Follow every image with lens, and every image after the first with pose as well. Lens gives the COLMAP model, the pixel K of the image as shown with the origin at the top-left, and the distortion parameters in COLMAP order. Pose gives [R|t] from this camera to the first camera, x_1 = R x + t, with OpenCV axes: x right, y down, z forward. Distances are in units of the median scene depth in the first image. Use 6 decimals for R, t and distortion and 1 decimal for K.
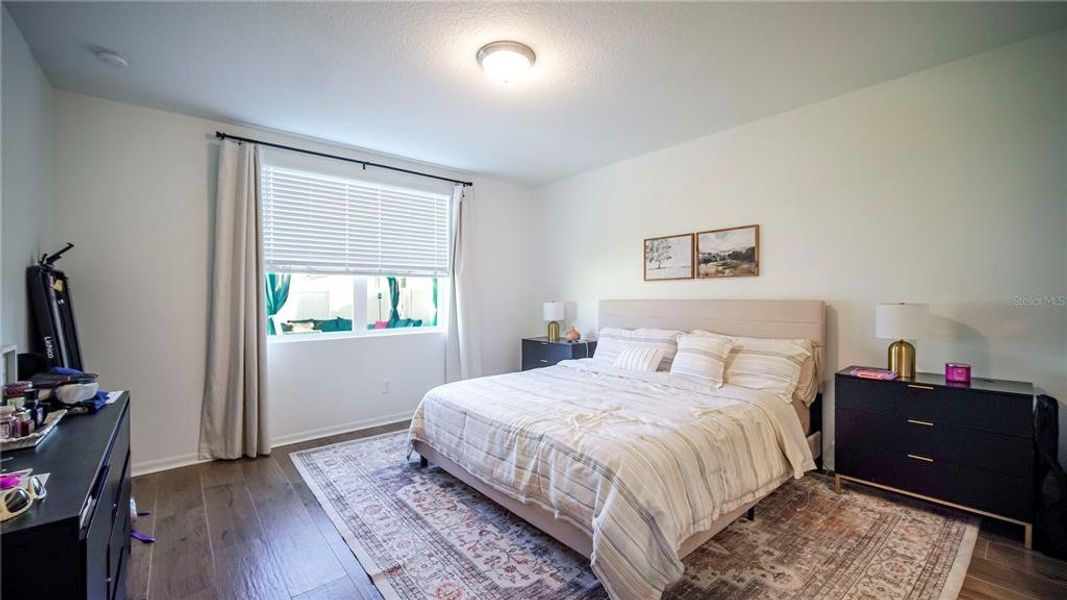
lens RADIAL K [[433.5, 0, 508.5], [0, 433.5, 290.6], [0, 0, 1]] dist [-0.000778, 0.001522]
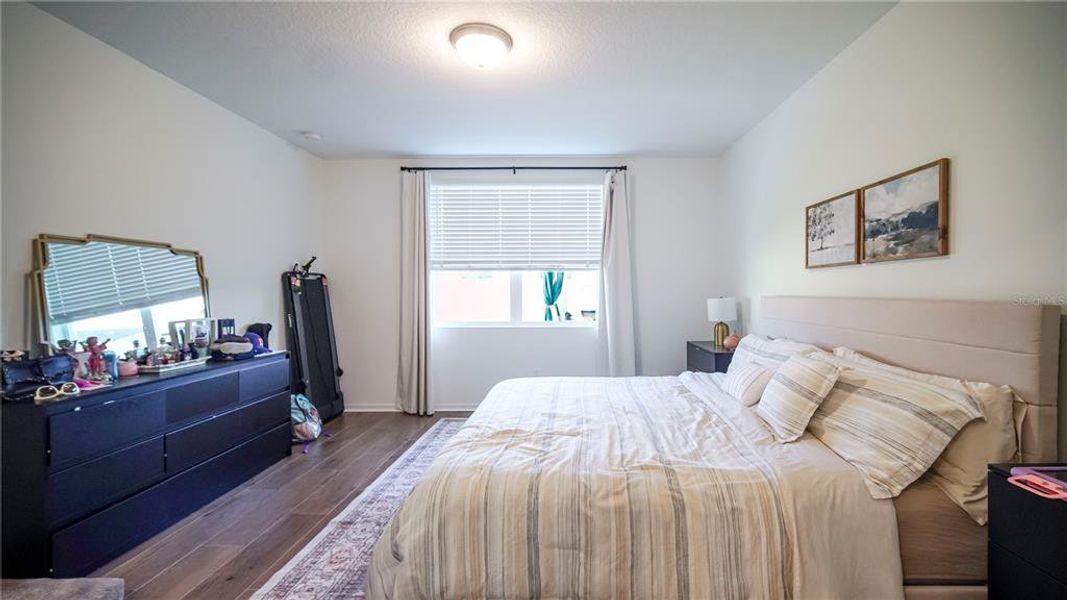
lens RADIAL K [[433.5, 0, 554.3], [0, 433.5, 286.6], [0, 0, 1]] dist [-0.000778, 0.001522]
pose [[0.762160, -0.001351, -0.647388, 0.513151], [0.006738, 0.999960, 0.005846, -0.001286], [0.647354, -0.008818, 0.762138, 0.262921]]
